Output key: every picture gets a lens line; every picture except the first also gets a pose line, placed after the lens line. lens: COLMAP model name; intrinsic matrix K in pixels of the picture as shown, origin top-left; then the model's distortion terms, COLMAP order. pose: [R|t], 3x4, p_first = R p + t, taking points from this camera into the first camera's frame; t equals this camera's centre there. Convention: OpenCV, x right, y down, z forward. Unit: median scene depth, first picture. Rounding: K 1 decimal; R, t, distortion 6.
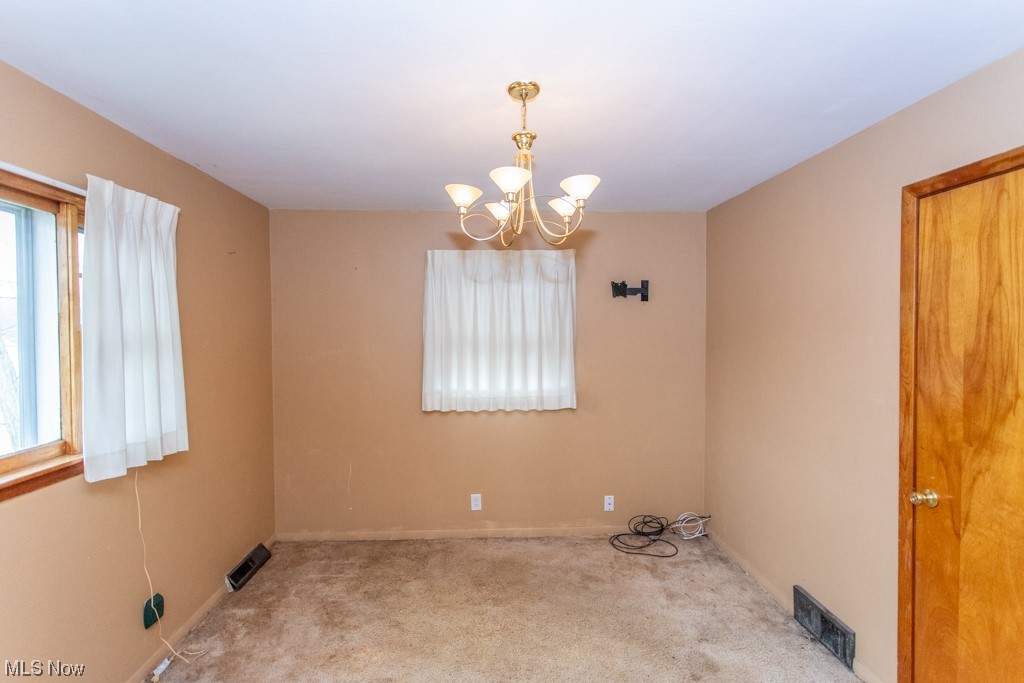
lens RADIAL K [[481.6, 0, 499.5], [0, 481.6, 341.2], [0, 0, 1]] dist [0.002846, 0.000900]
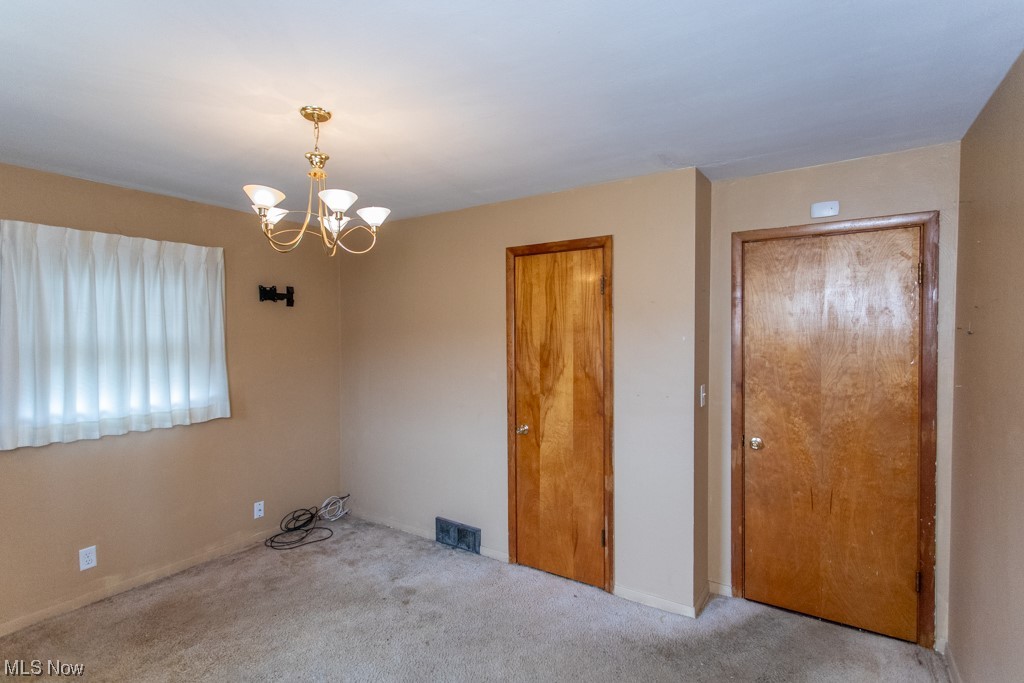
lens RADIAL K [[481.6, 0, 499.5], [0, 481.6, 341.2], [0, 0, 1]] dist [0.002846, 0.000900]
pose [[0.607567, -0.012329, 0.794173, -0.409835], [0.021339, 0.999772, -0.000804, 0.004655], [-0.793982, 0.017435, 0.607691, 0.005794]]
